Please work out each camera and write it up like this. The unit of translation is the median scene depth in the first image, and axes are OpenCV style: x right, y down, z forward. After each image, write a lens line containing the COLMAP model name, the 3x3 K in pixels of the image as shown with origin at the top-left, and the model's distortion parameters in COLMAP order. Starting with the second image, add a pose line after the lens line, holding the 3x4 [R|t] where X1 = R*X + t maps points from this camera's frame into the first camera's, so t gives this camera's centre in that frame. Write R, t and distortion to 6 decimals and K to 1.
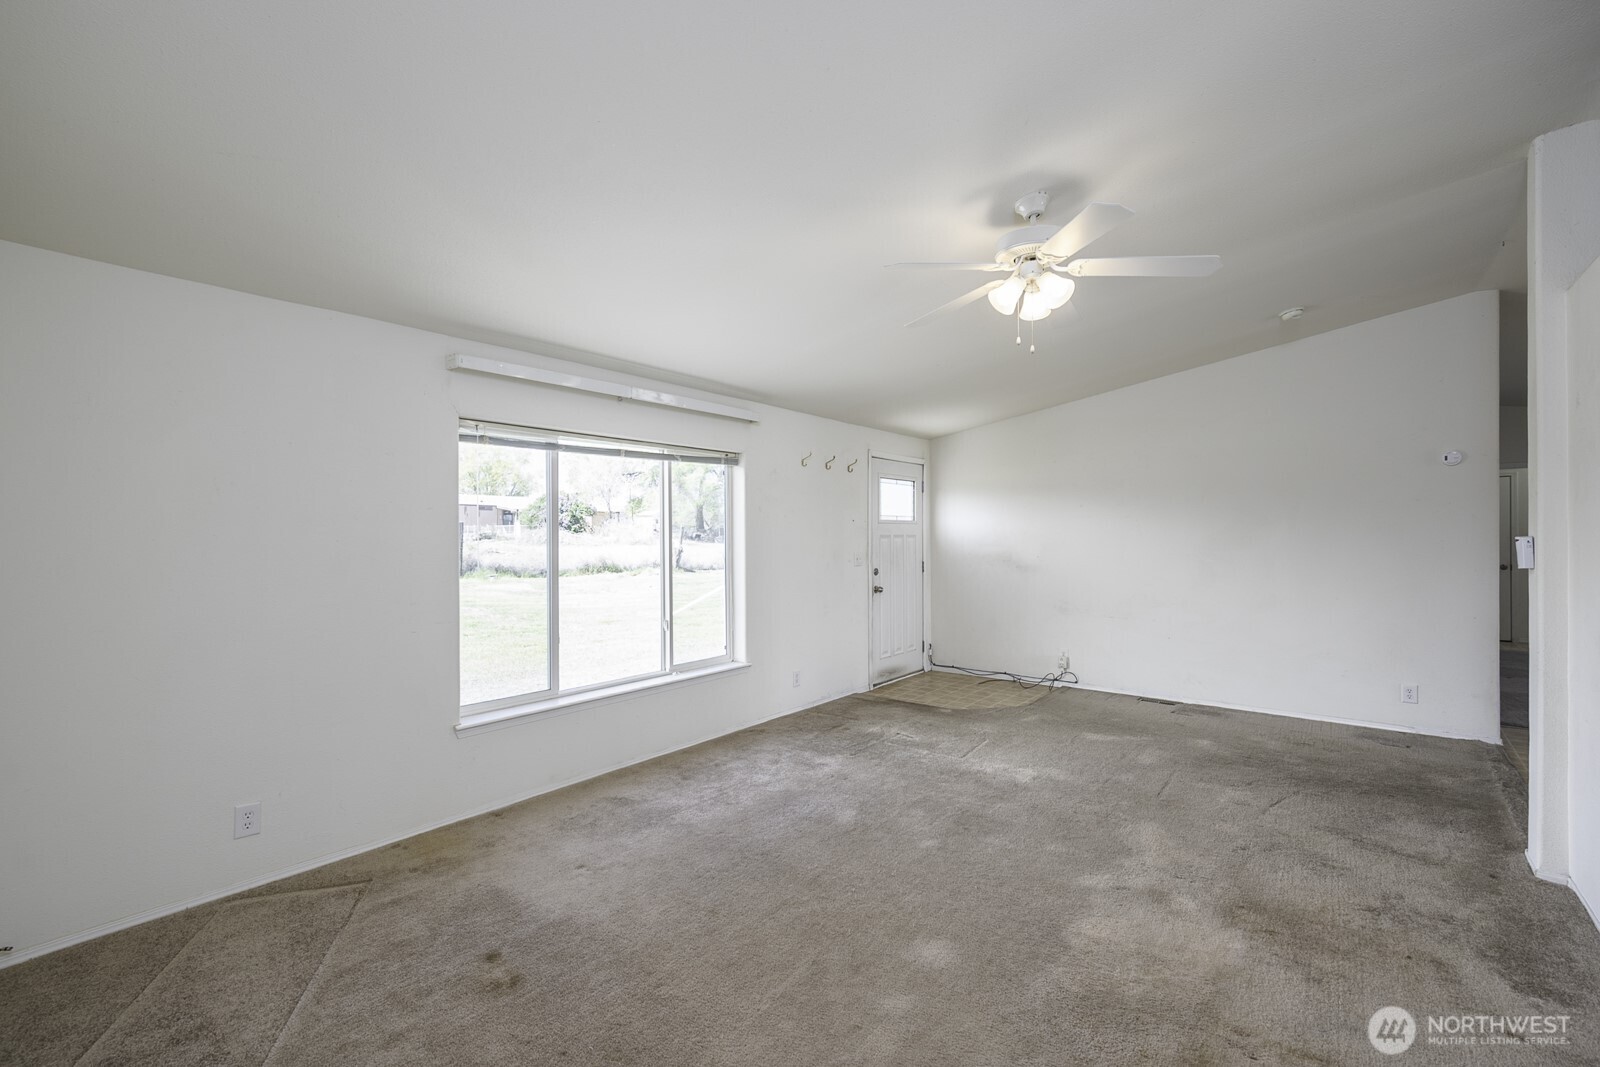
lens RADIAL K [[692.2, 0, 801.5], [0, 692.2, 537.1], [0, 0, 1]] dist [-0.002054, 0.000342]
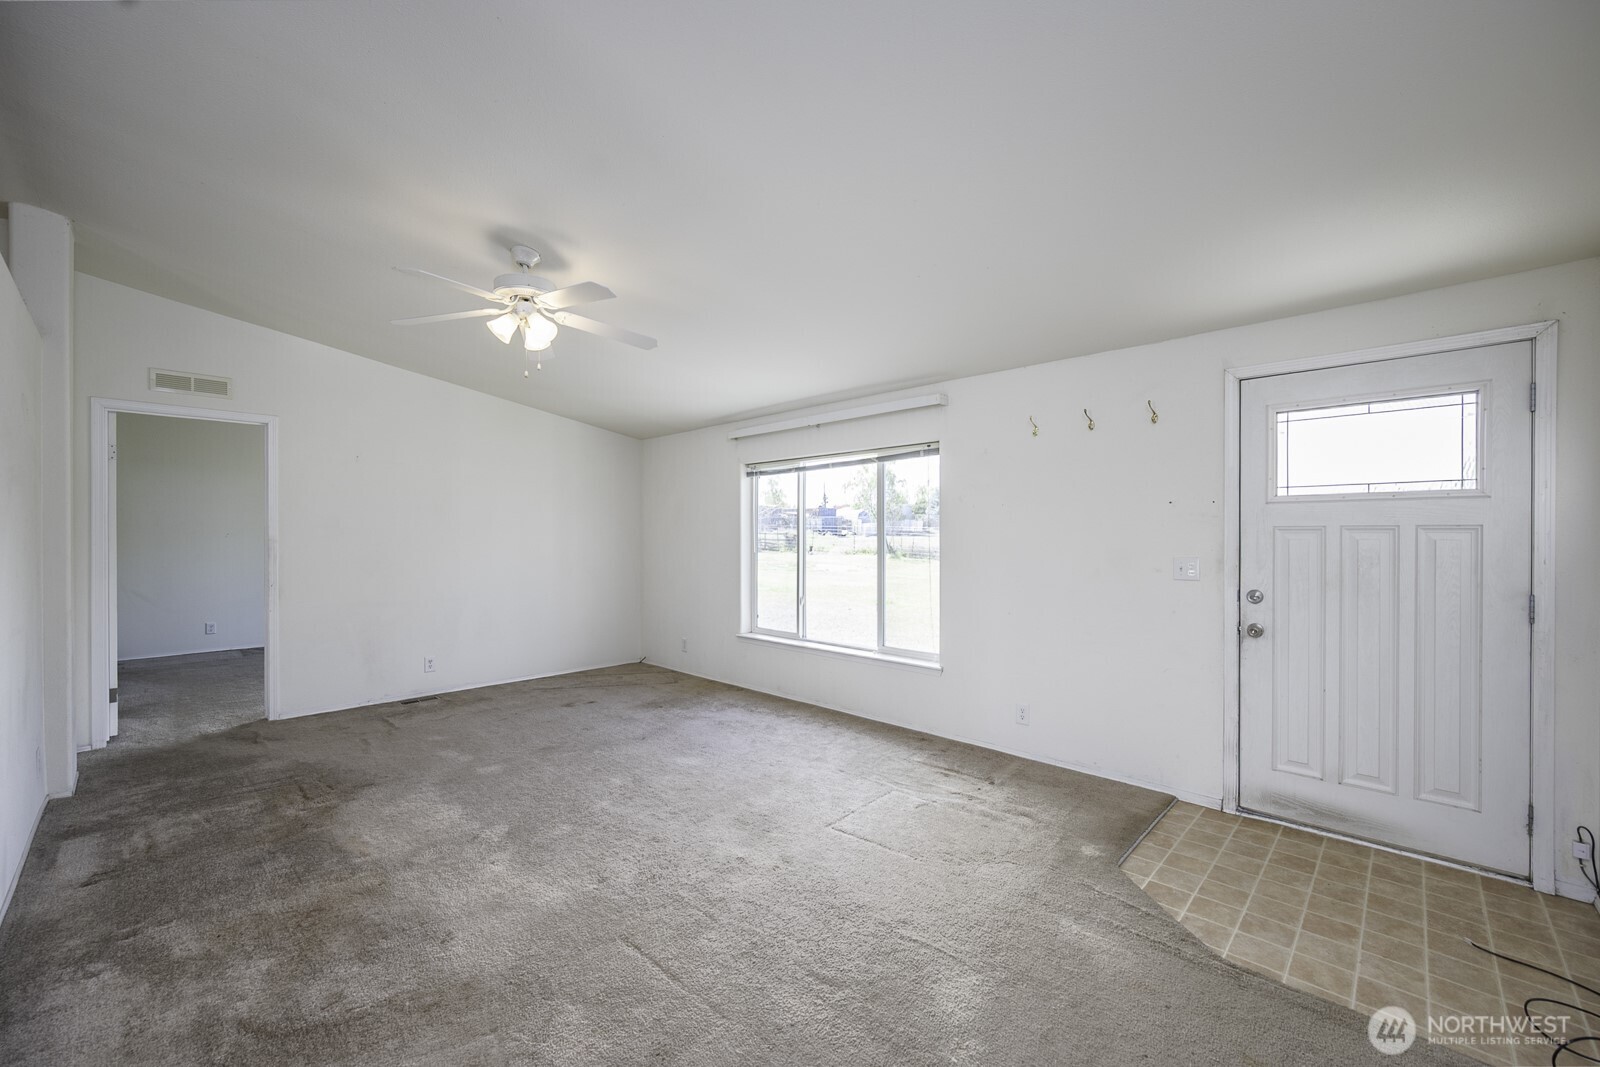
lens RADIAL K [[634.3, 0, 794.7], [0, 634.3, 539.1], [0, 0, 1]] dist [0.001722, 0.000094]
pose [[-0.097787, 0.007750, -0.995177, 0.791654], [-0.004859, 0.999954, 0.008265, 0.005462], [0.995195, 0.005643, -0.097745, 0.898125]]
